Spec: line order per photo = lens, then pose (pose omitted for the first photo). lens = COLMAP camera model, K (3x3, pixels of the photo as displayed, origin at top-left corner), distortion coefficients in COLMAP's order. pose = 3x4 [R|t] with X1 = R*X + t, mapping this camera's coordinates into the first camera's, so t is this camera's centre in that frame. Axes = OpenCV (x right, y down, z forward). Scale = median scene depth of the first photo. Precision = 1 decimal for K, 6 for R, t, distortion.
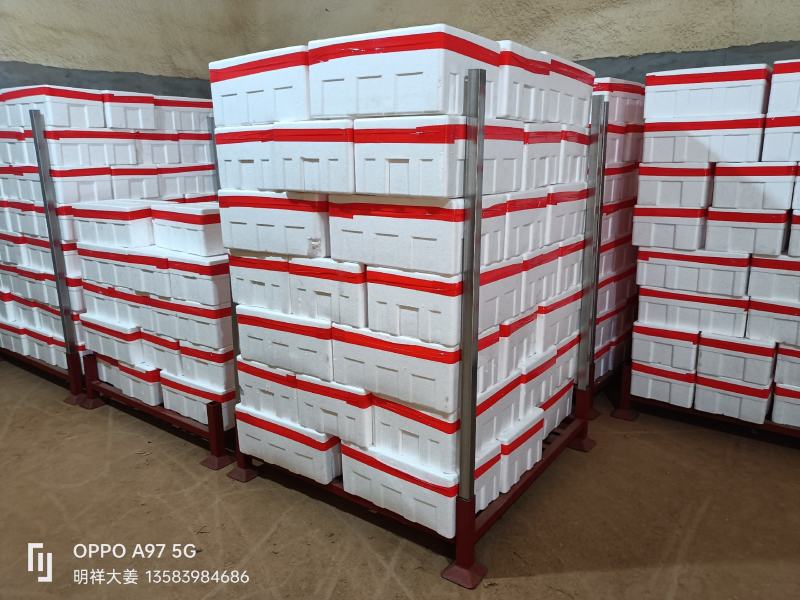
lens RADIAL K [[595.0, 0, 404.8], [0, 595.0, 296.3], [0, 0, 1]] dist [0.019969, -0.007444]
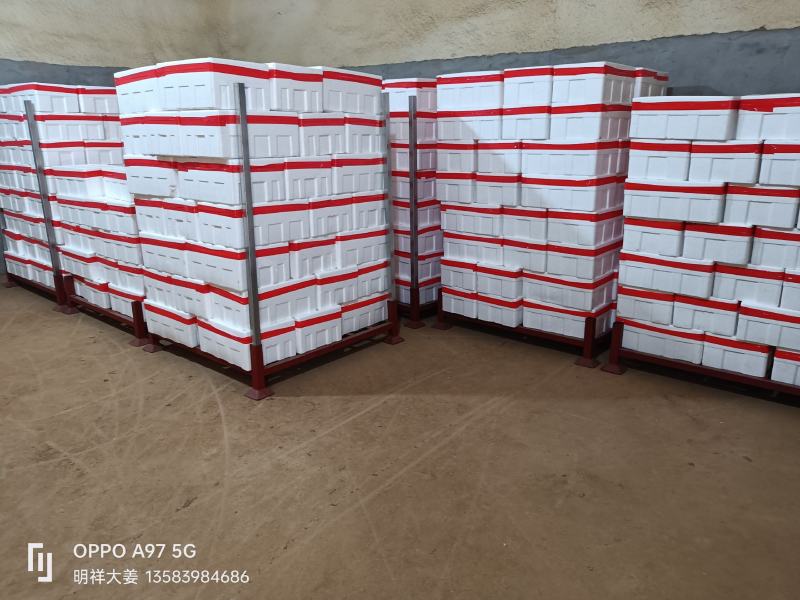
lens RADIAL K [[595.0, 0, 401.3], [0, 595.0, 295.7], [0, 0, 1]] dist [0.019969, -0.007444]
pose [[0.996859, 0.023802, -0.075532, 0.470869], [-0.021387, 0.999239, 0.032618, 0.106794], [0.076251, -0.030900, 0.996610, -0.448021]]
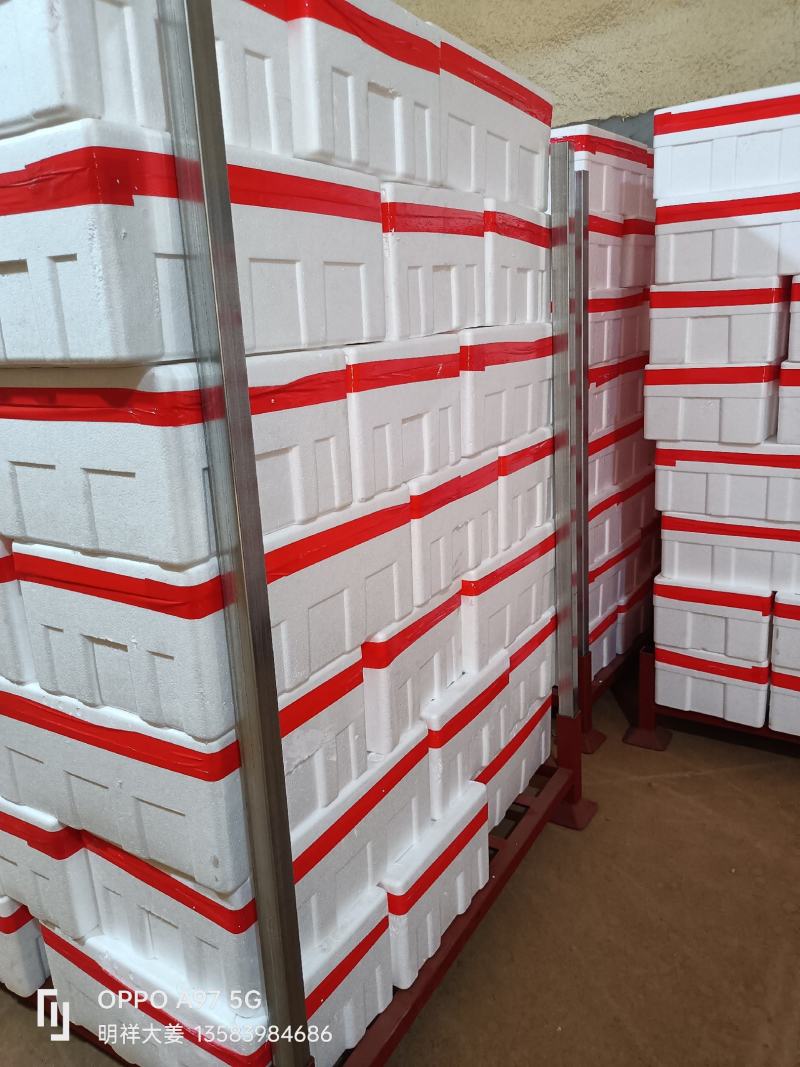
lens RADIAL K [[793.6, 0, 404.3], [0, 793.6, 525.4], [0, 0, 1]] dist [0.019969, -0.007444]
pose [[0.996361, -0.060069, 0.060477, 0.130855], [0.058476, 0.997902, 0.027774, -0.046063], [-0.062018, -0.024136, 0.997783, 0.331095]]
